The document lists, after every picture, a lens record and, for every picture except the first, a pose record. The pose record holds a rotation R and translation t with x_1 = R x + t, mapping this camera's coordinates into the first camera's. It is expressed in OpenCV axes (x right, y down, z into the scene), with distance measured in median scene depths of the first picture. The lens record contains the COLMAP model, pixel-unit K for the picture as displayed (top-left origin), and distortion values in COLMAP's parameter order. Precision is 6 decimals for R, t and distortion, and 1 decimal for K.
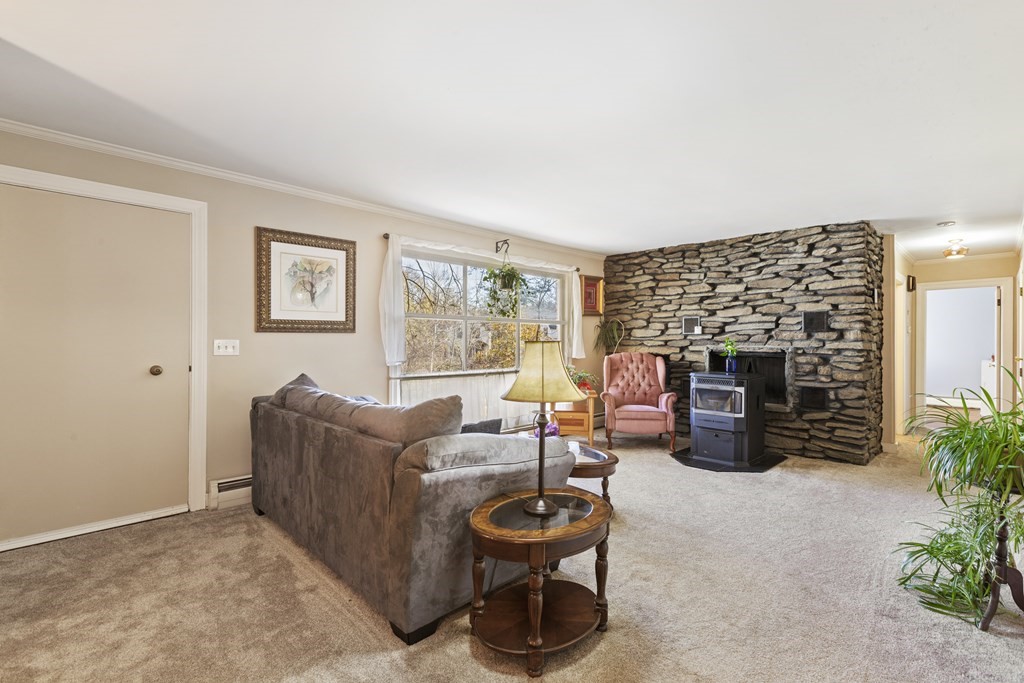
lens RADIAL K [[468.0, 0, 514.9], [0, 468.0, 340.0], [0, 0, 1]] dist [0.002122, 0.000173]
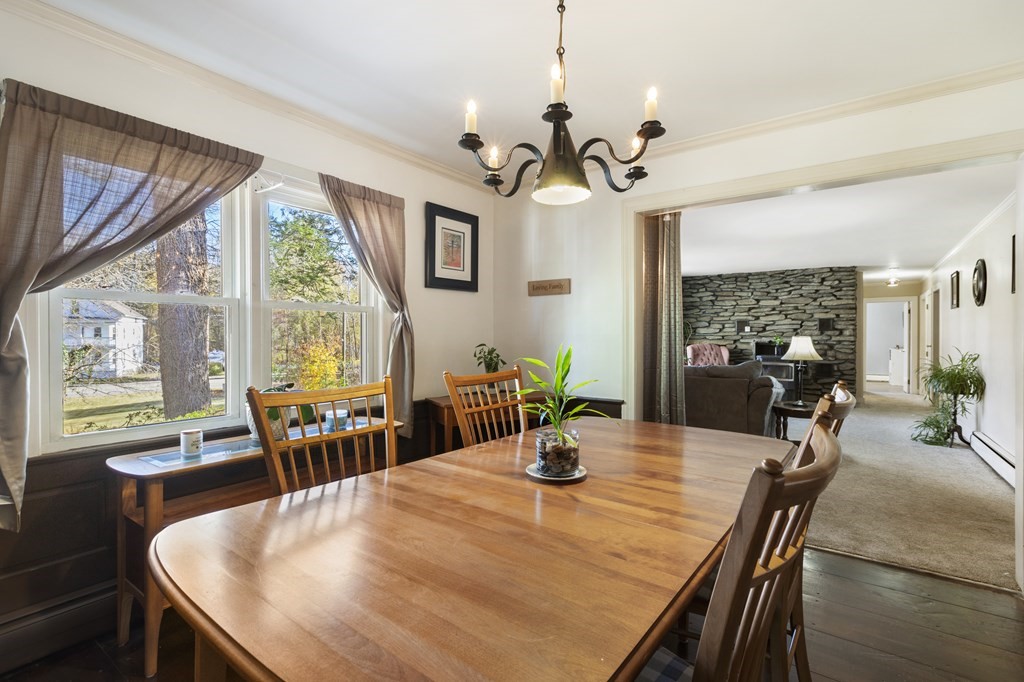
lens RADIAL K [[465.3, 0, 512.6], [0, 465.3, 337.3], [0, 0, 1]] dist [0.001829, 0.000428]
pose [[0.987613, -0.002735, 0.156885, -0.671928], [0.001759, 0.999978, 0.006362, -0.005218], [-0.156899, -0.006007, 0.987596, -0.435134]]
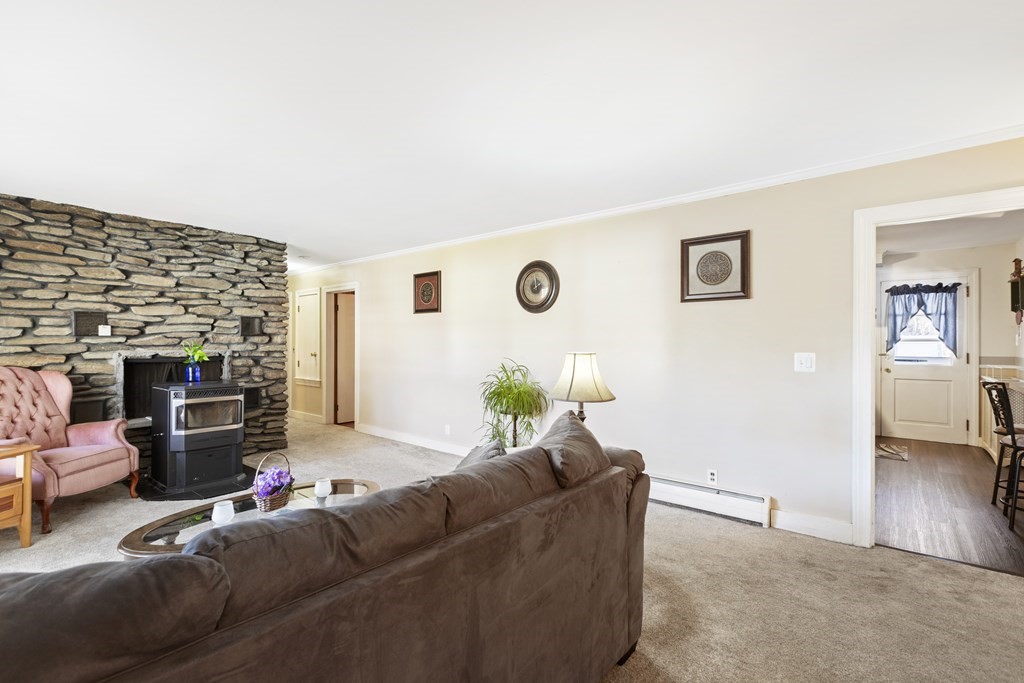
lens RADIAL K [[461.9, 0, 515.6], [0, 461.9, 340.6], [0, 0, 1]] dist [0.000603, 0.000006]
pose [[-0.104319, -0.004709, 0.994533, -0.428412], [-0.005465, 0.999976, 0.004161, -0.012818], [-0.994529, -0.005001, -0.104343, 0.472543]]
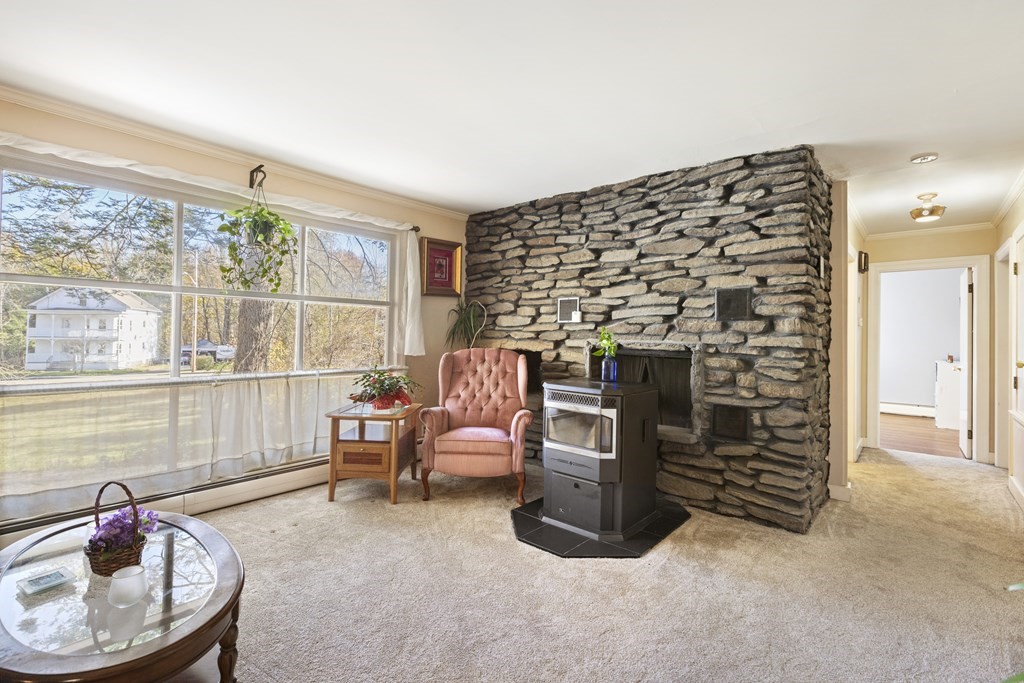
lens RADIAL K [[461.7, 0, 510.6], [0, 461.7, 326.5], [0, 0, 1]] dist [0.000237, 0.000498]
pose [[0.997258, 0.013758, 0.072707, 0.266217], [-0.012826, 0.999830, -0.013261, 0.003606], [-0.072878, 0.012292, 0.997265, 0.356935]]
